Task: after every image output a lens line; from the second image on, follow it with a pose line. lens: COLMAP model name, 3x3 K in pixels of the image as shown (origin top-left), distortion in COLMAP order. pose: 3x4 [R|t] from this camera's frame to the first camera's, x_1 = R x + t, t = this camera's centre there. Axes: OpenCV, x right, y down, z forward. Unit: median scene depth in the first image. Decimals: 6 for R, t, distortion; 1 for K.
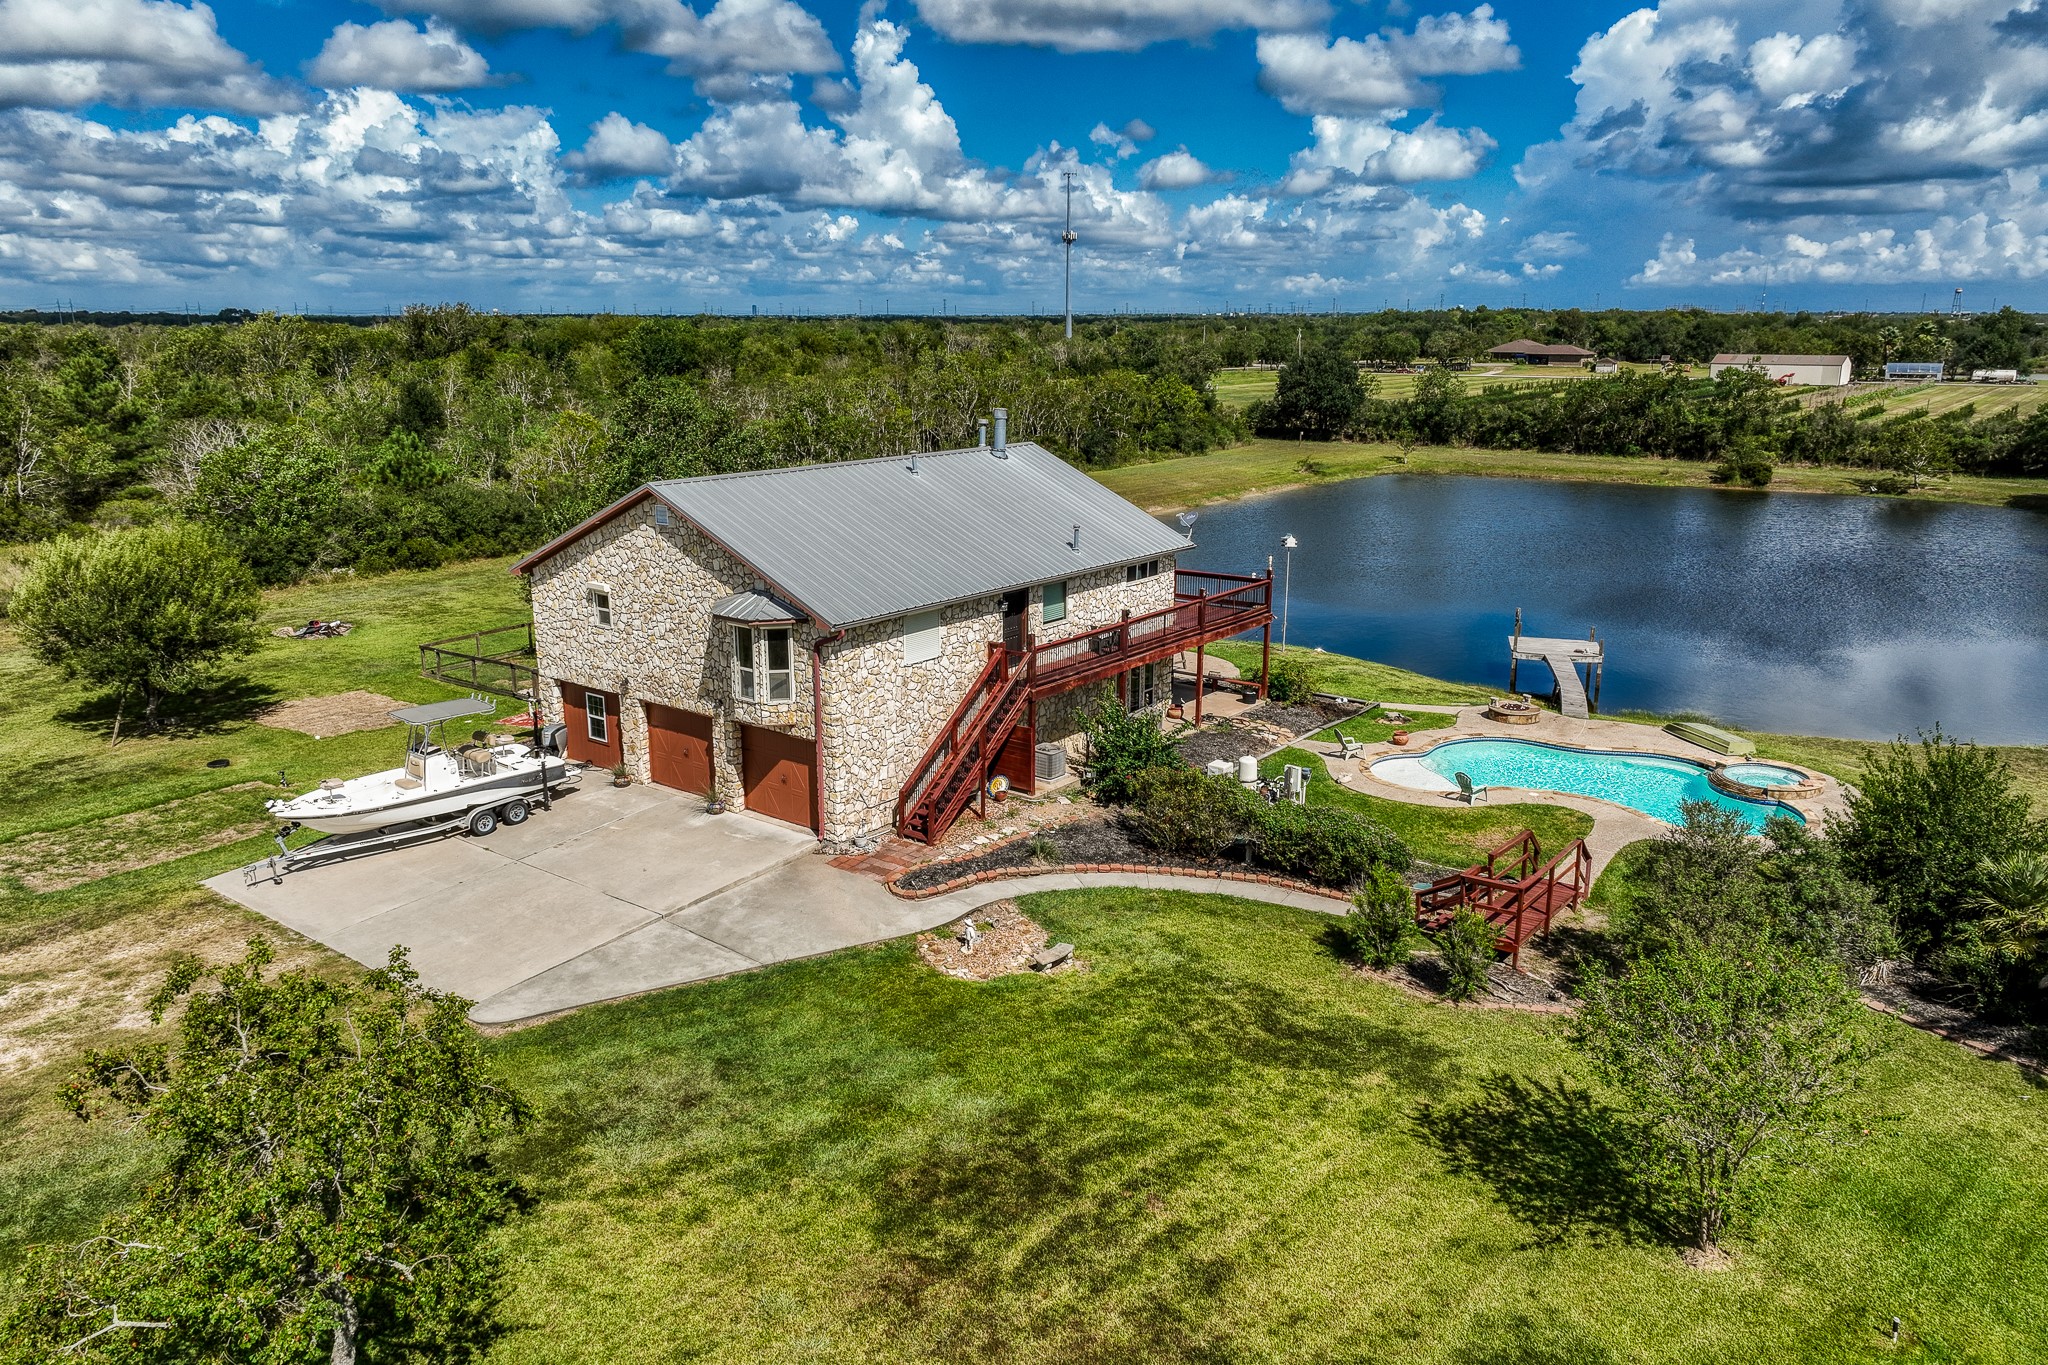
lens RADIAL K [[1535.2, 0, 1024.0], [0, 1535.2, 682.5], [0, 0, 1]] dist [0.003488, 0.006895]
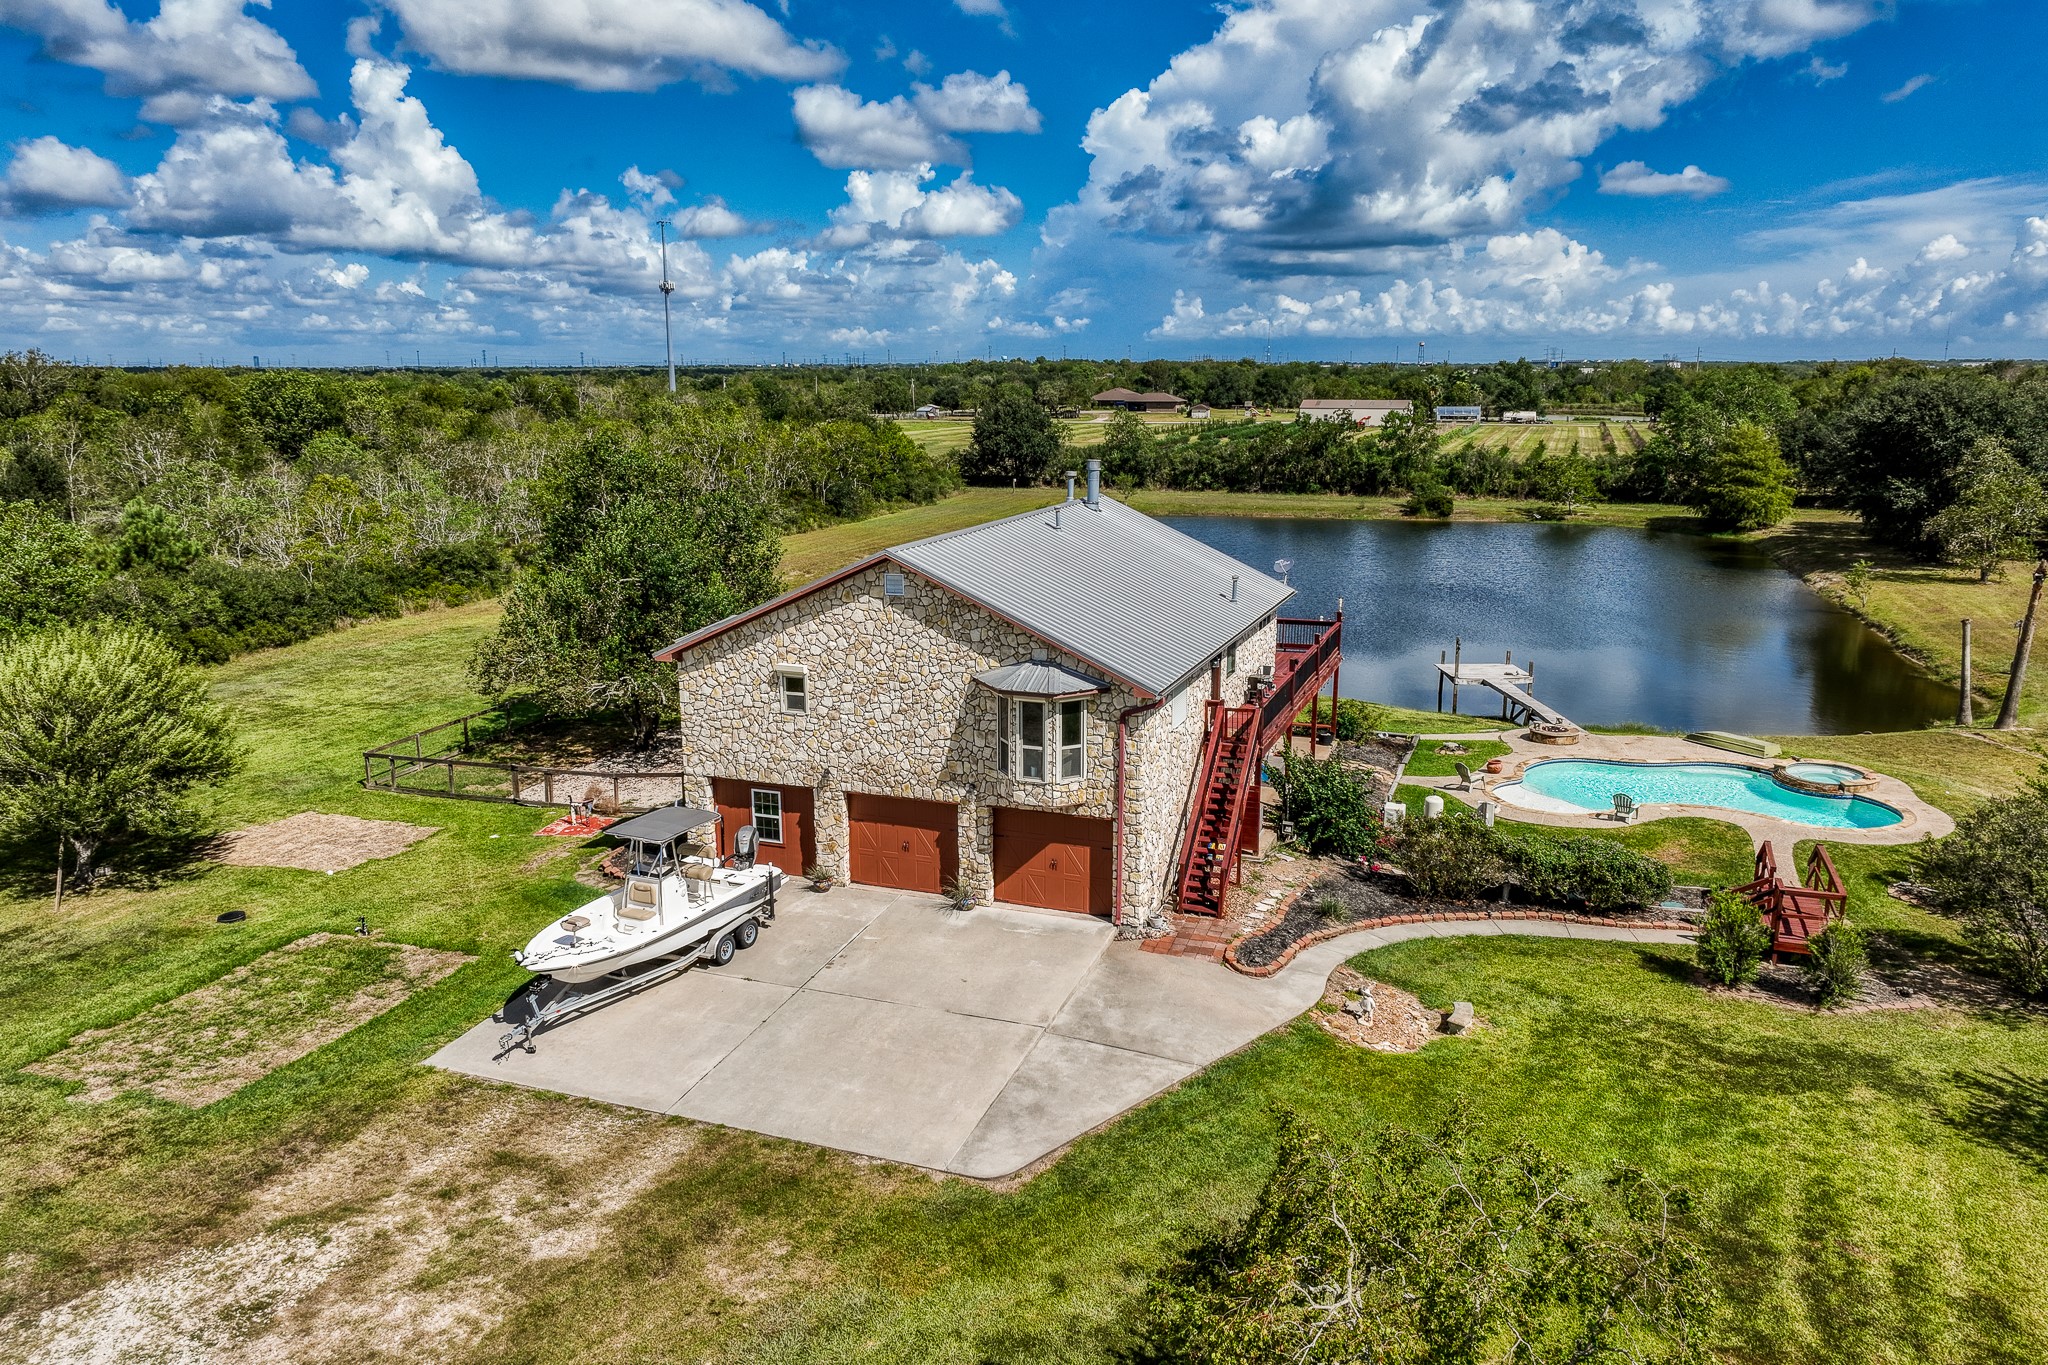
lens RADIAL K [[1522.3, 0, 1022.4], [0, 1522.3, 715.0], [0, 0, 1]] dist [0.006461, 0.010329]
pose [[0.952520, -0.071115, 0.296056, -0.132268], [0.074056, 0.997253, 0.001283, -0.008643], [-0.295334, 0.020702, 0.955170, 0.039856]]
